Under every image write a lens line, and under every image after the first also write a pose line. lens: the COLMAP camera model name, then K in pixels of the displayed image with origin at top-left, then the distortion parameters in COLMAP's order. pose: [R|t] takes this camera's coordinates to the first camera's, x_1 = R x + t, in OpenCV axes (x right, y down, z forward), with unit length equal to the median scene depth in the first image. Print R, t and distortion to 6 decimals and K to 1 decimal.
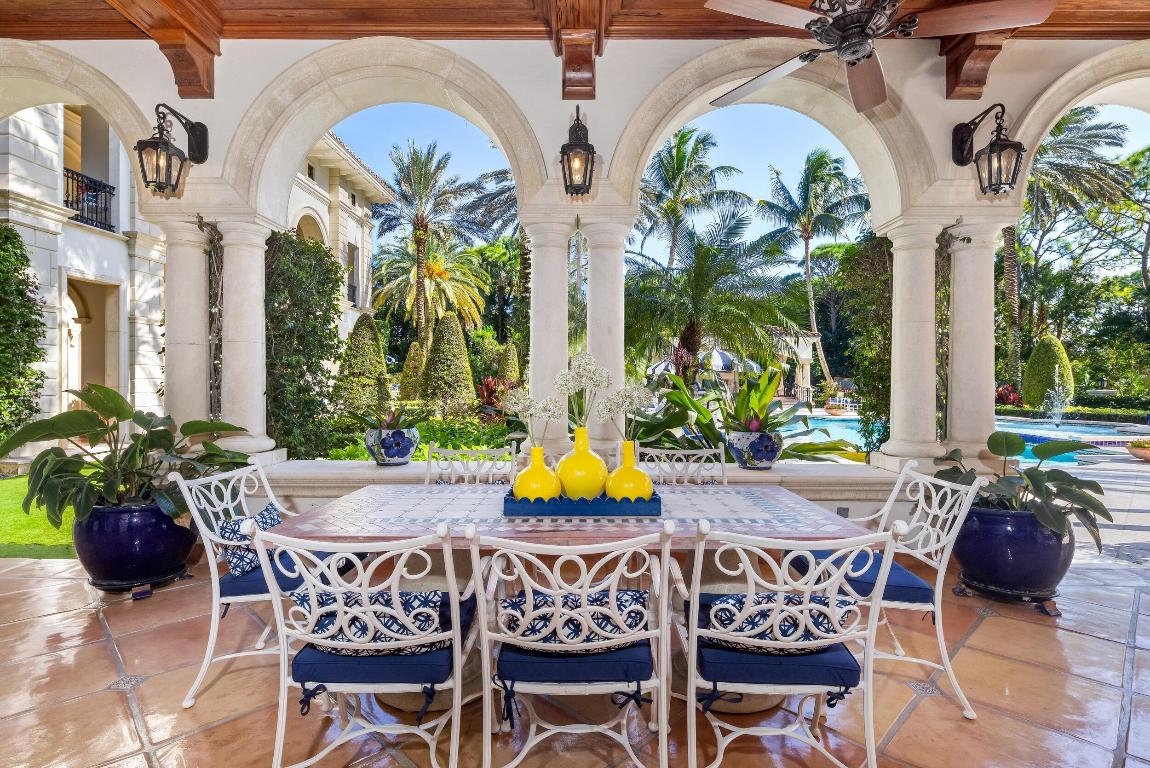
lens RADIAL K [[575.4, 0, 575.0], [0, 575.4, 384.0], [0, 0, 1]] dist [-0.005774, -0.000759]
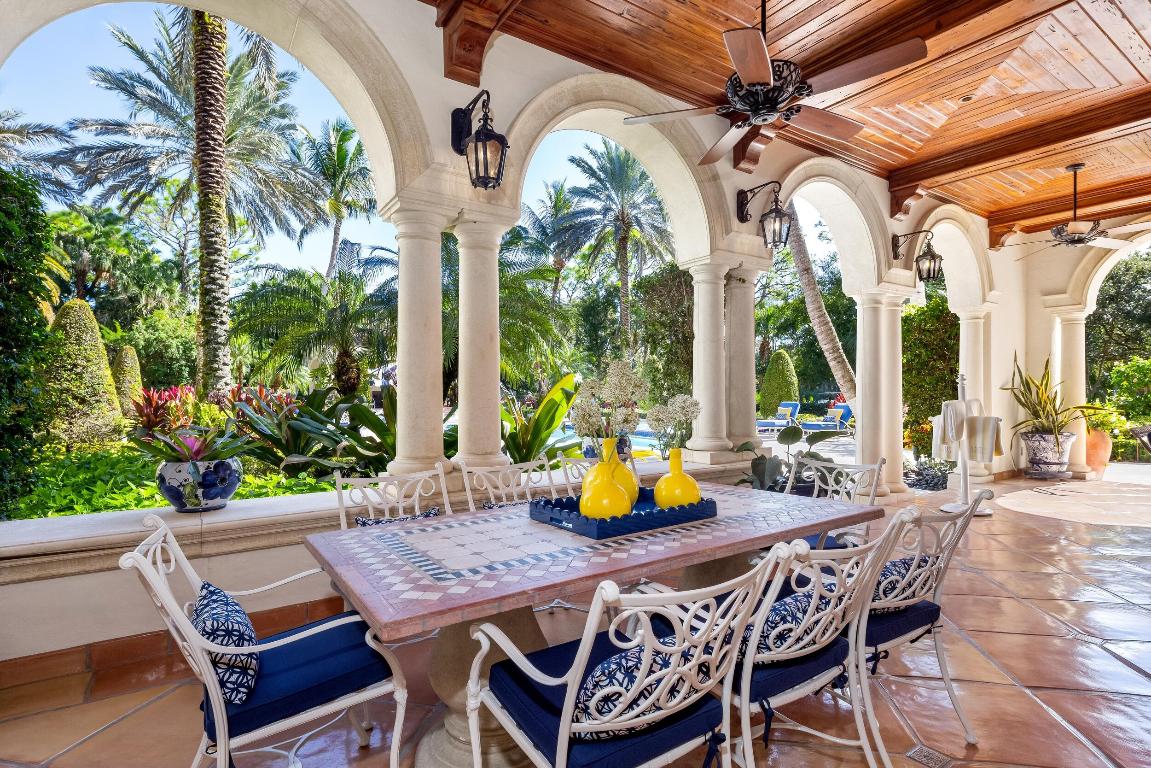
lens RADIAL K [[571.1, 0, 576.4], [0, 571.1, 390.8], [0, 0, 1]] dist [-0.004848, -0.001294]
pose [[0.819920, -0.006841, 0.572437, -0.180138], [0.011147, 0.999930, -0.004016, -0.000161], [-0.572369, 0.009674, 0.819939, 0.077947]]
